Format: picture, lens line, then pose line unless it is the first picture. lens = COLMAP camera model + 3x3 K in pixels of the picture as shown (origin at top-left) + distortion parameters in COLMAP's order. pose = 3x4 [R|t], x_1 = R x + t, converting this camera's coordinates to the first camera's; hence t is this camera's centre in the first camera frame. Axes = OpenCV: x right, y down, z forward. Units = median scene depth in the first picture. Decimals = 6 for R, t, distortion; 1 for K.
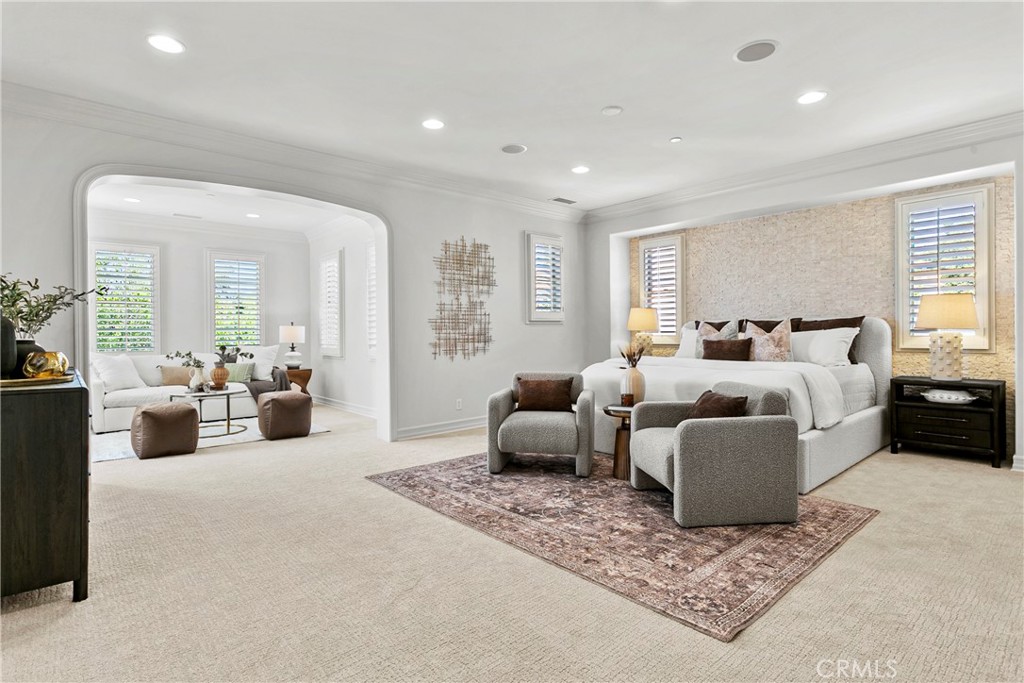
lens RADIAL K [[515.9, 0, 503.8], [0, 515.9, 339.9], [0, 0, 1]] dist [-0.006293, 0.001899]
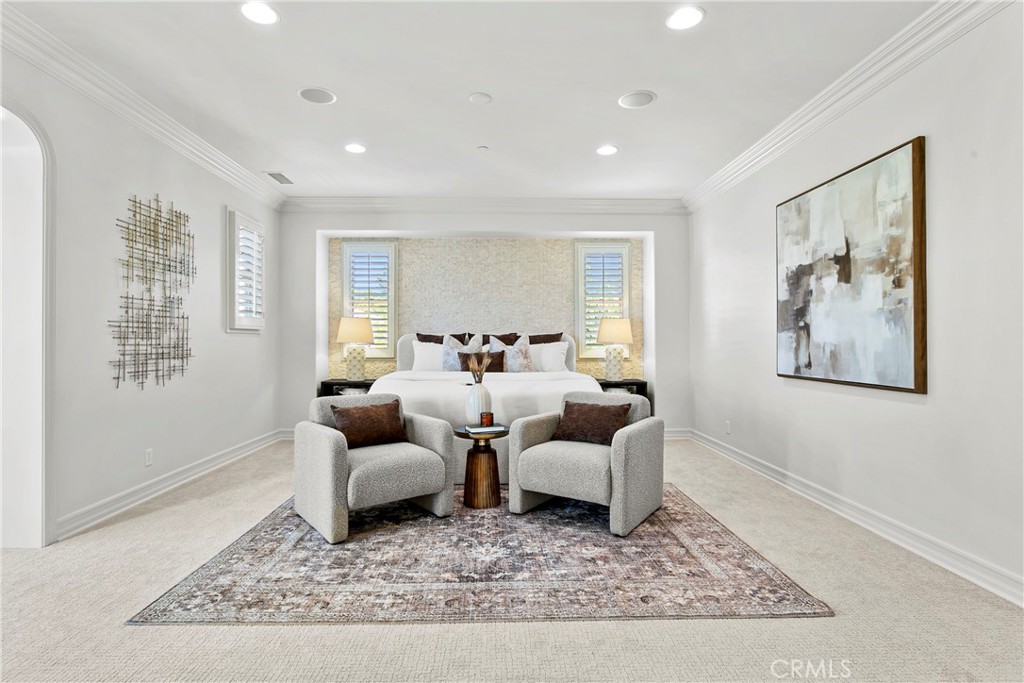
lens RADIAL K [[515.9, 0, 508.8], [0, 515.9, 339.1], [0, 0, 1]] dist [-0.006293, 0.001899]
pose [[0.643033, 0.012994, 0.765728, -0.350896], [0.007361, 0.999705, -0.023146, -0.002712], [-0.765803, 0.020521, 0.642748, 0.307826]]
